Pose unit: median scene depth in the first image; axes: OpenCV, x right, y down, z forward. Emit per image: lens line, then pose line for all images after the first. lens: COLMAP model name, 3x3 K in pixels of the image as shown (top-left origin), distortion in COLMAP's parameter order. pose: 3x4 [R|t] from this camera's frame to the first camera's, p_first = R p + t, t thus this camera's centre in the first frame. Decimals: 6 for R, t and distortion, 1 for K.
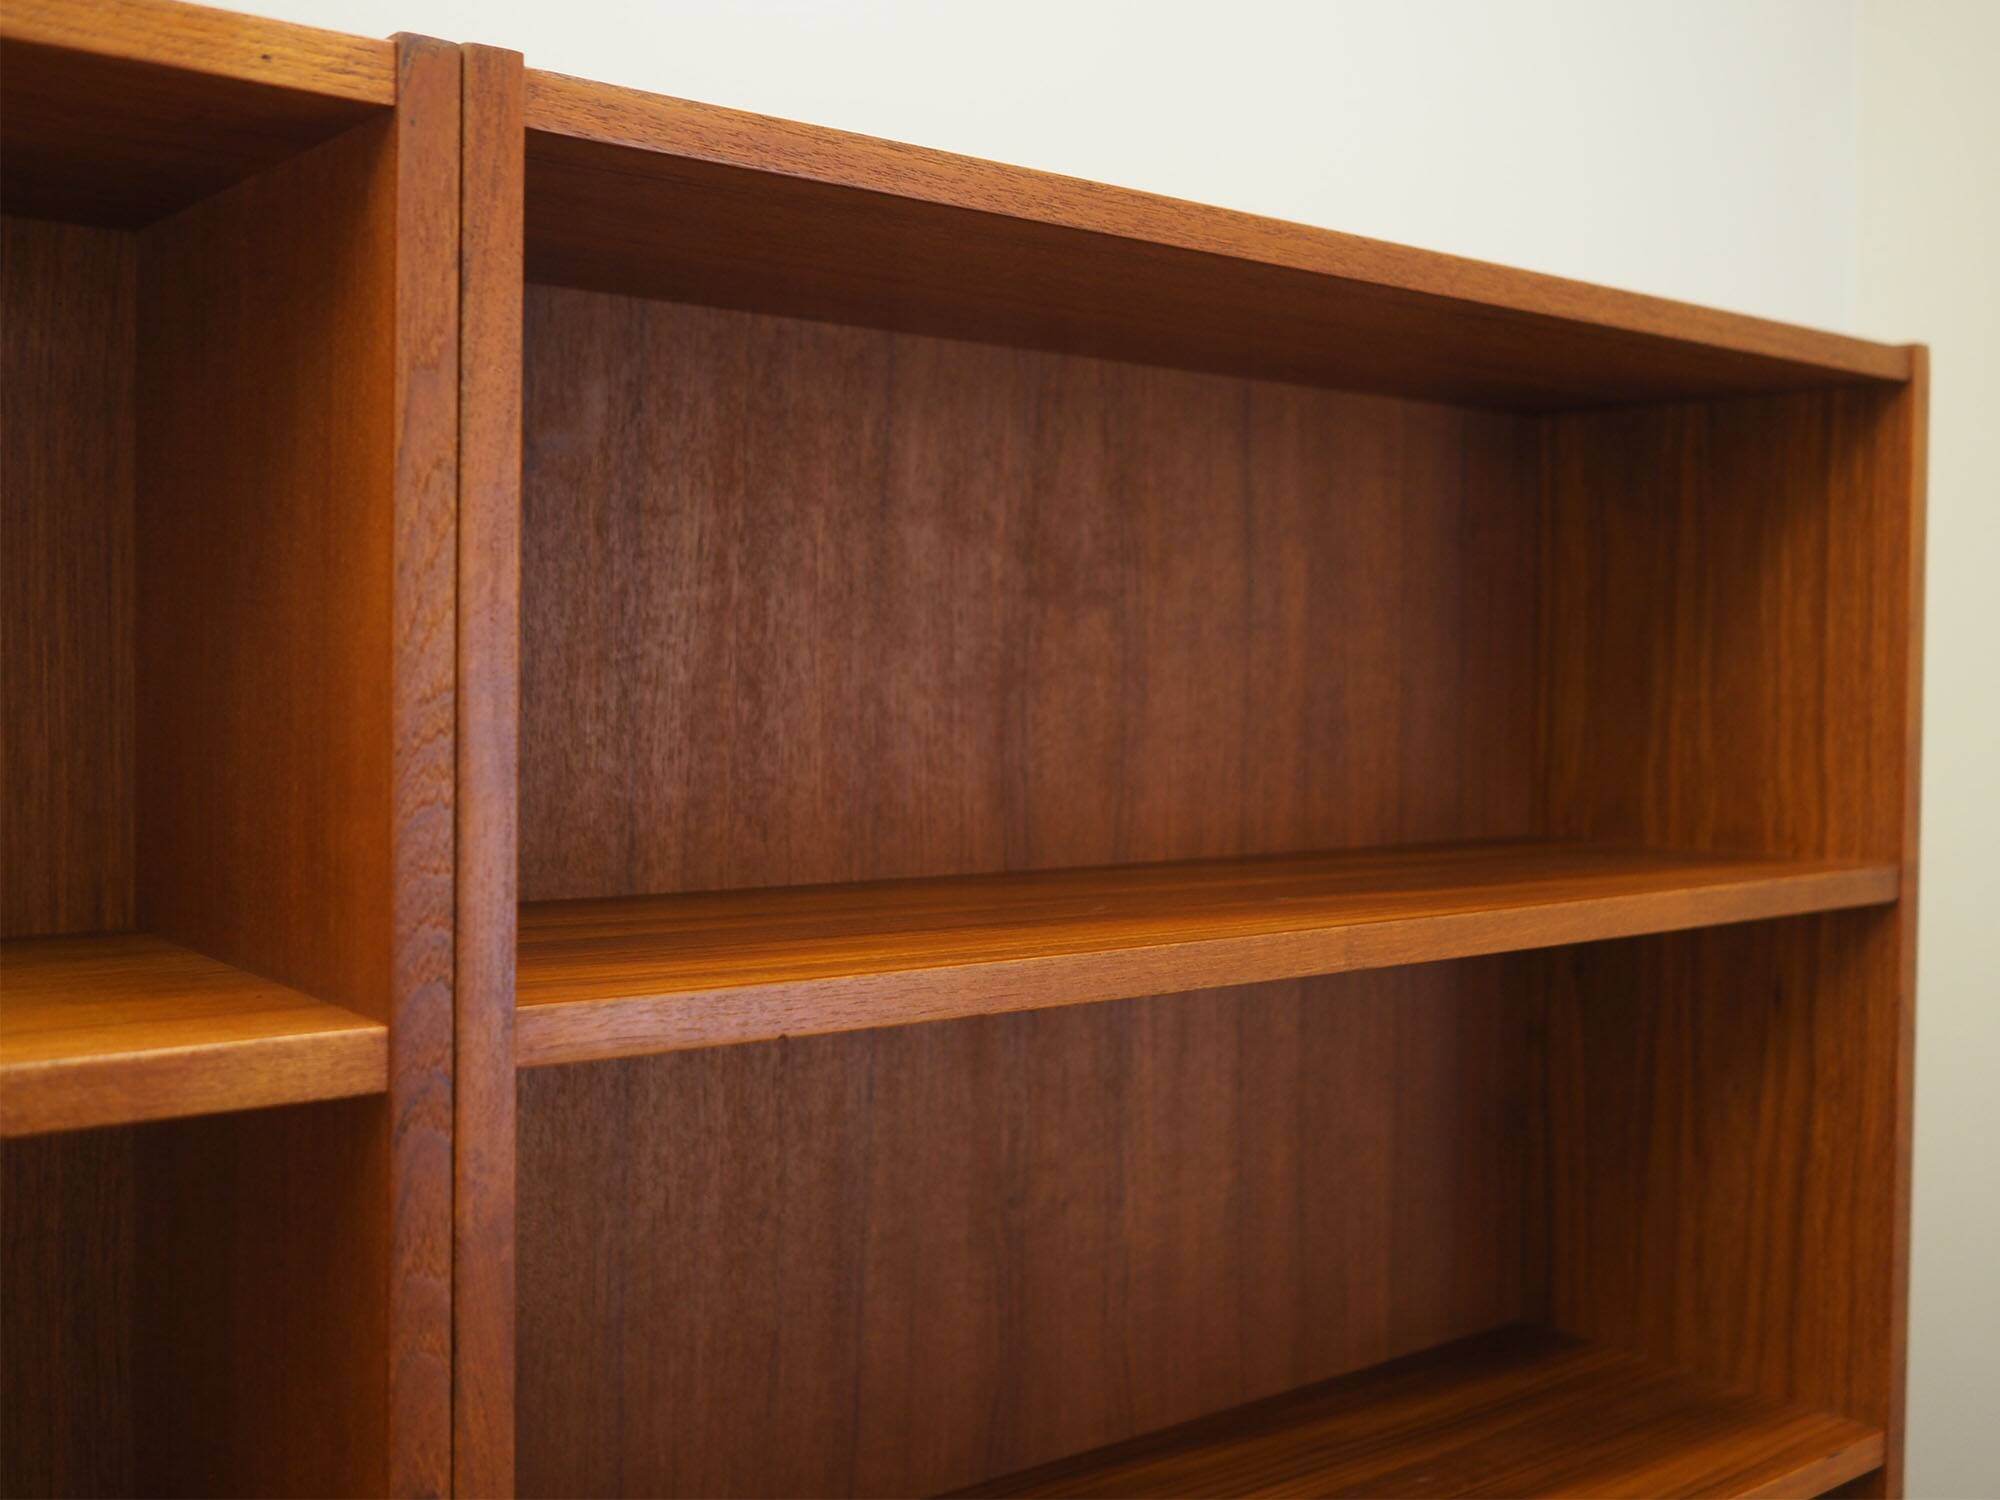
lens RADIAL K [[2148.9, 0, 1083.5], [0, 2148.9, 733.2], [0, 0, 1]] dist [-0.016997, 0.000000]
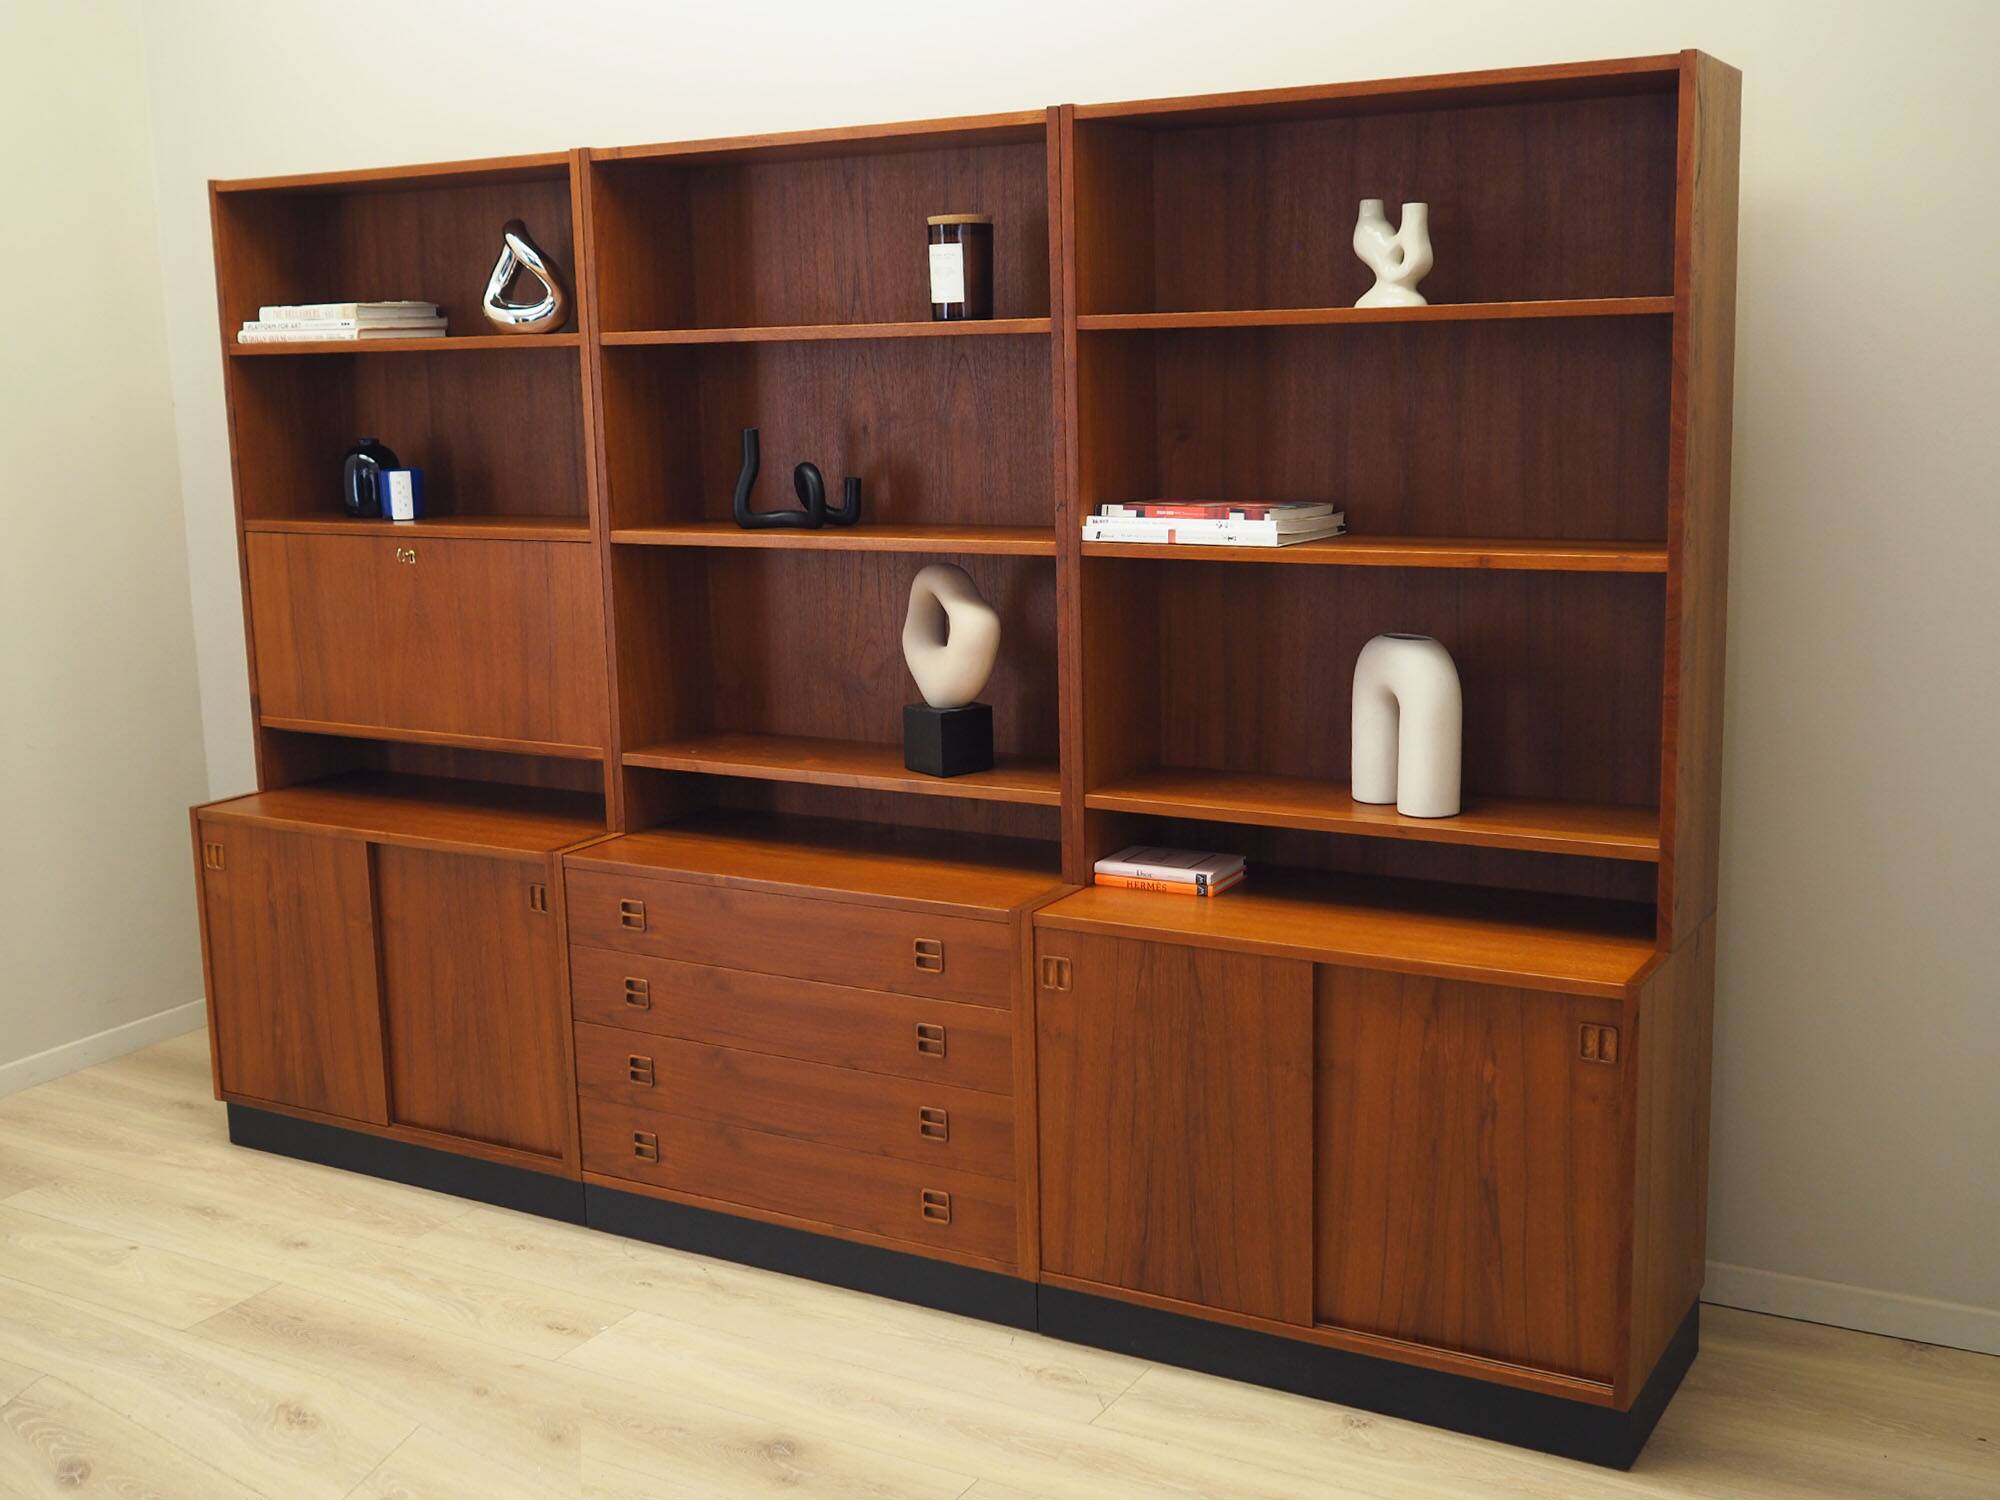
lens RADIAL K [[2148.9, 0, 994.5], [0, 2148.9, 745.9], [0, 0, 1]] dist [-0.016997, 0.000000]
pose [[0.337270, 0.146281, -0.929974, 2.573449], [-0.003236, 0.988028, 0.154239, 0.205896], [0.941402, -0.049011, 0.333705, -0.464301]]
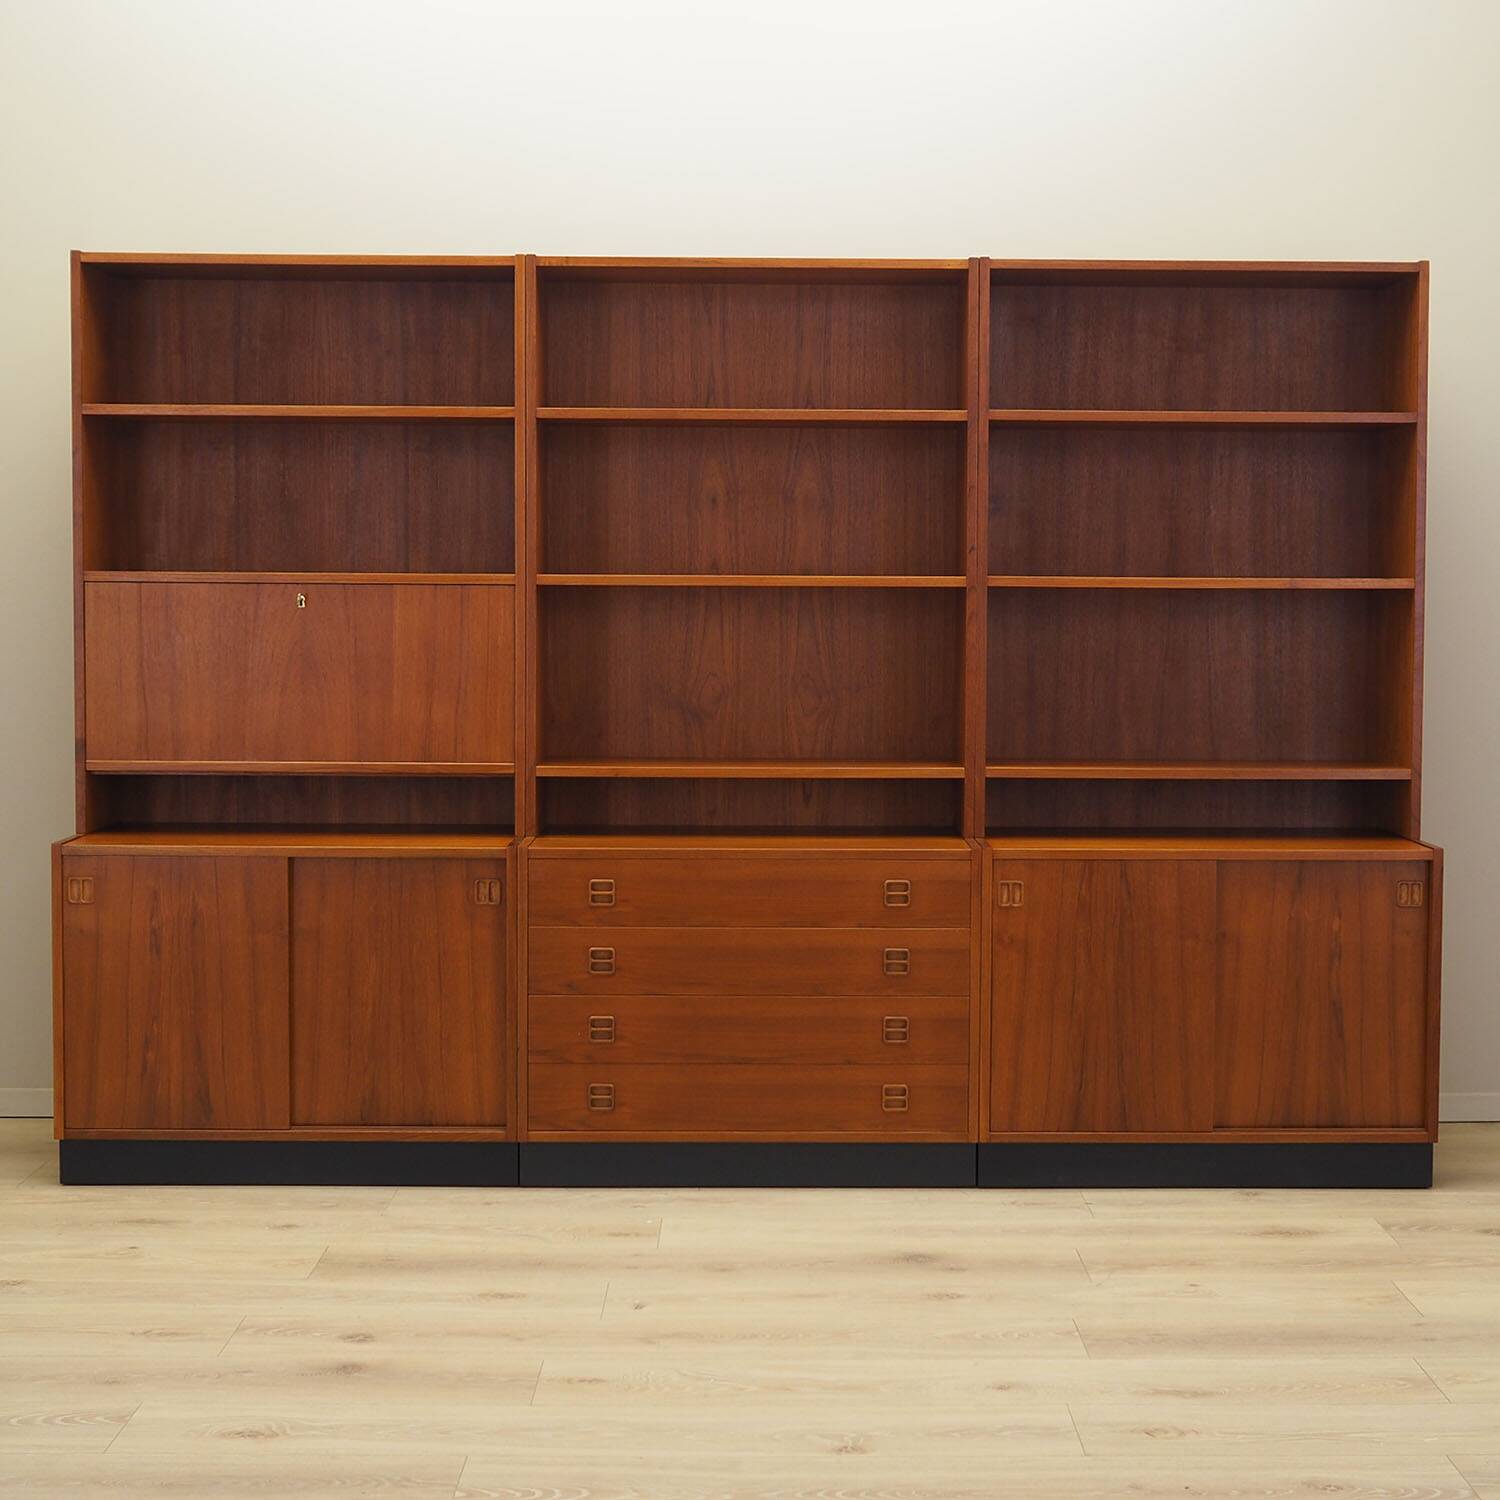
lens RADIAL K [[2334.7, 0, 771.5], [0, 2334.7, 745.1], [0, 0, 1]] dist [-0.014713, 0.000000]
pose [[0.768292, 0.031582, -0.639320, 2.284629], [-0.015313, 0.999403, 0.030967, 0.568170], [0.639917, -0.014002, 0.768317, -2.921341]]
